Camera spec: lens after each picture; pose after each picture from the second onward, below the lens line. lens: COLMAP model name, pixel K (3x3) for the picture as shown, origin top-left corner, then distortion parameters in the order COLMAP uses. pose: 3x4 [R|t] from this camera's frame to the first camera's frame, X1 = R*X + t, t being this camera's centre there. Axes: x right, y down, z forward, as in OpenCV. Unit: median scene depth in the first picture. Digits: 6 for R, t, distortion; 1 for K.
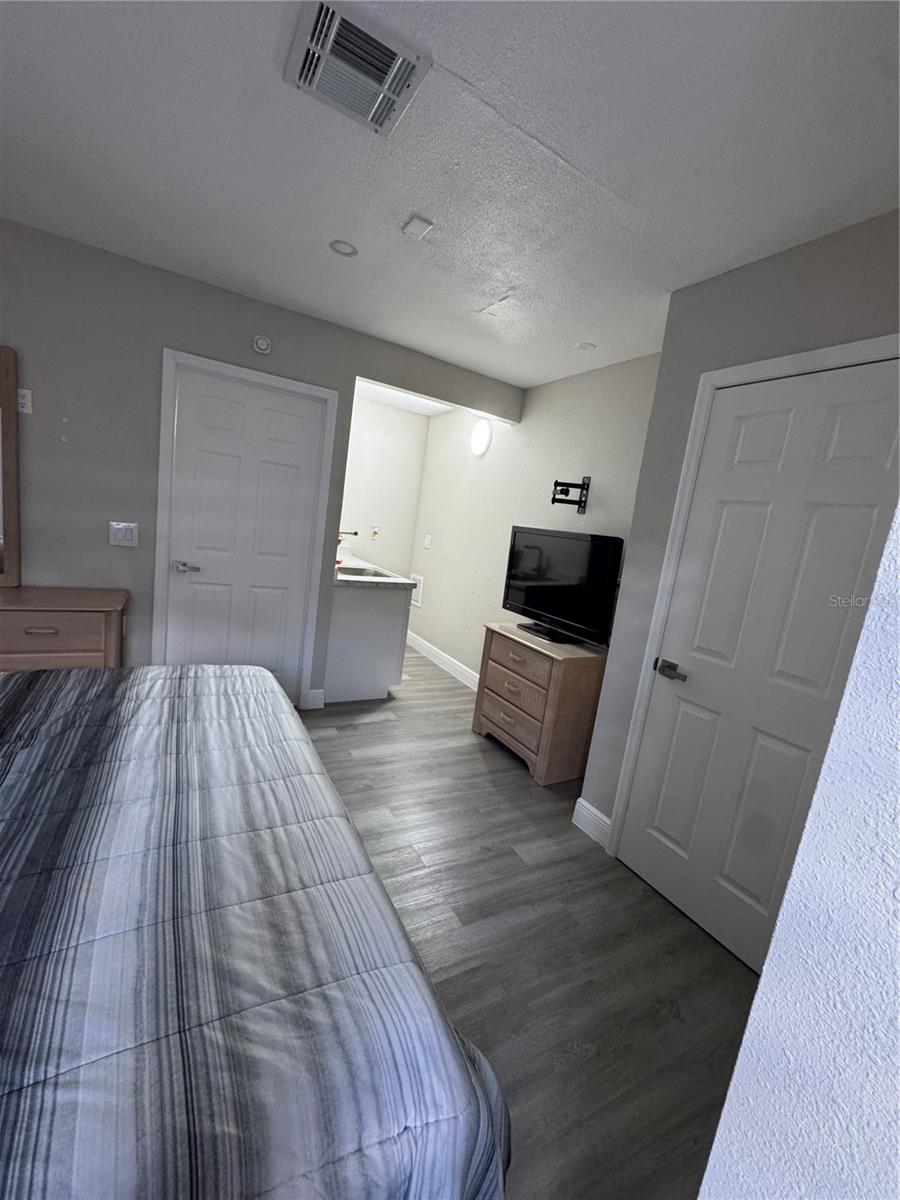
lens RADIAL K [[483.4, 0, 451.0], [0, 483.4, 600.4], [0, 0, 1]] dist [-0.002252, 0.000970]
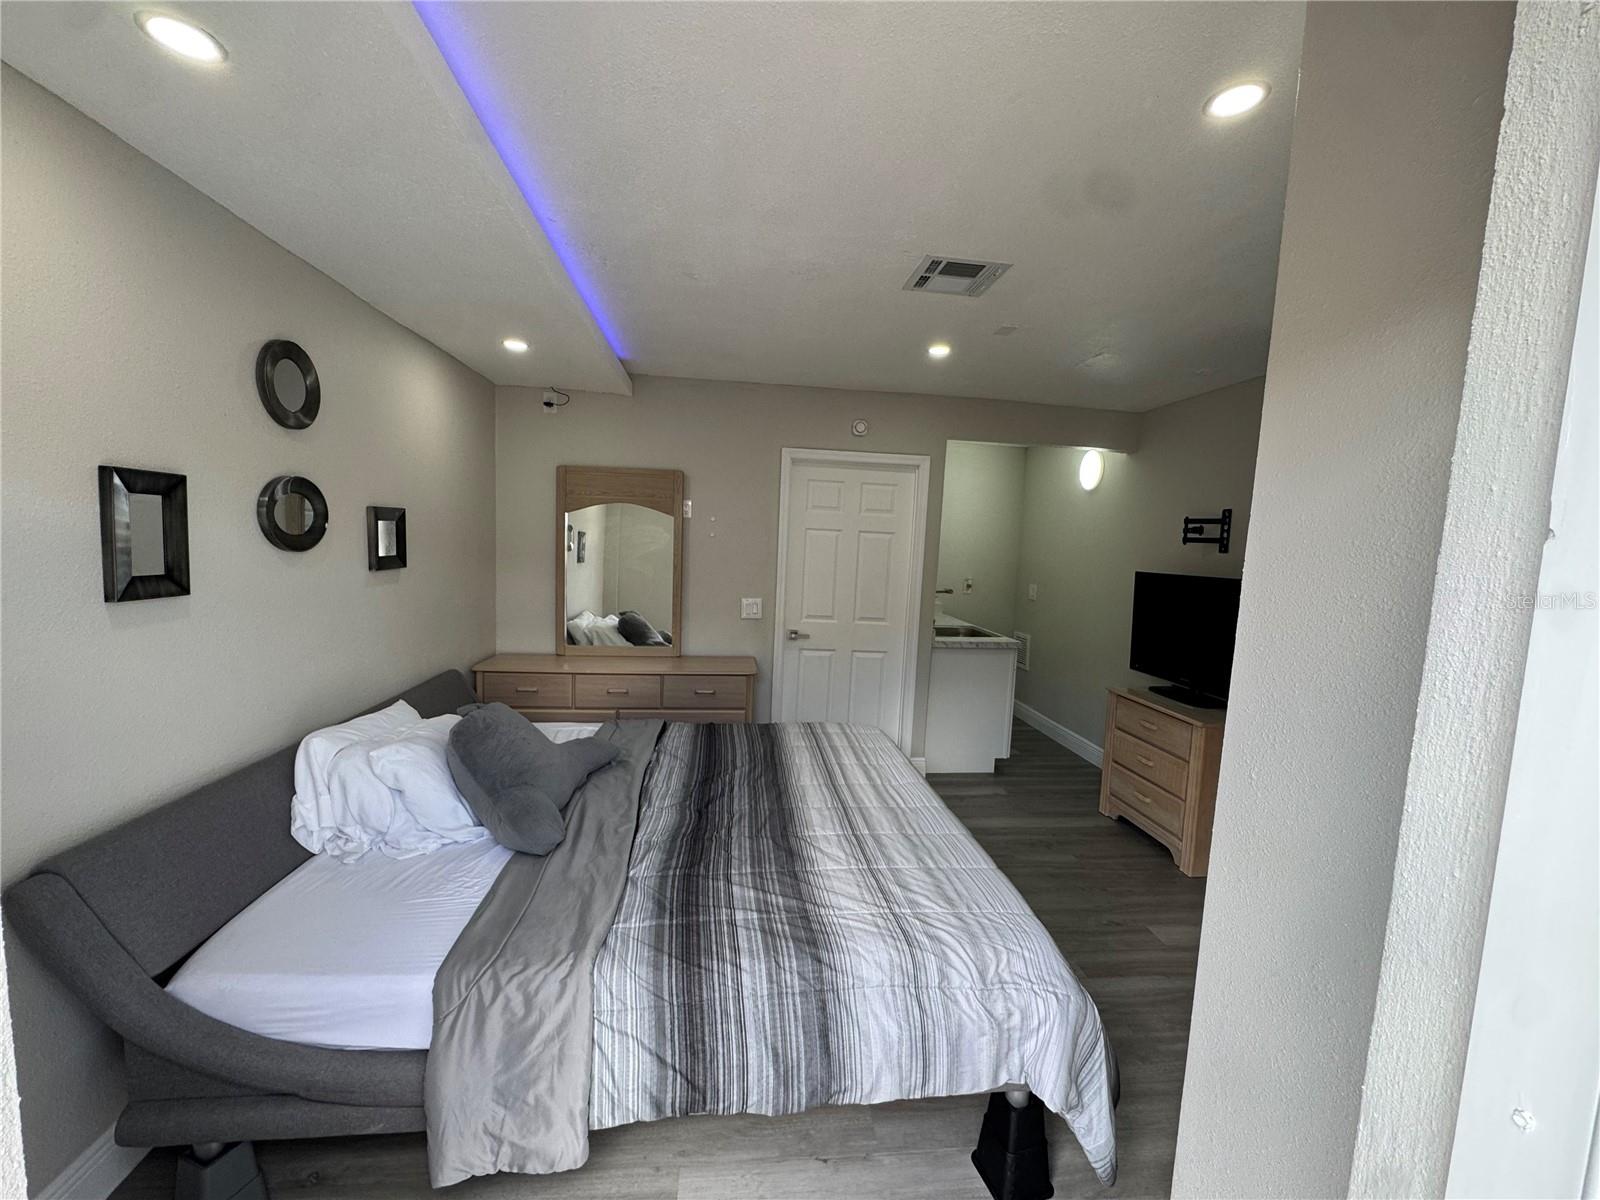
lens RADIAL K [[644.6, 0, 802.4], [0, 644.6, 600.7], [0, 0, 1]] dist [-0.002252, 0.000970]
pose [[0.921332, -0.058473, -0.384355, 0.021095], [0.018803, 0.994170, -0.106175, 0.007572], [0.388323, 0.090595, 0.917059, -0.303700]]
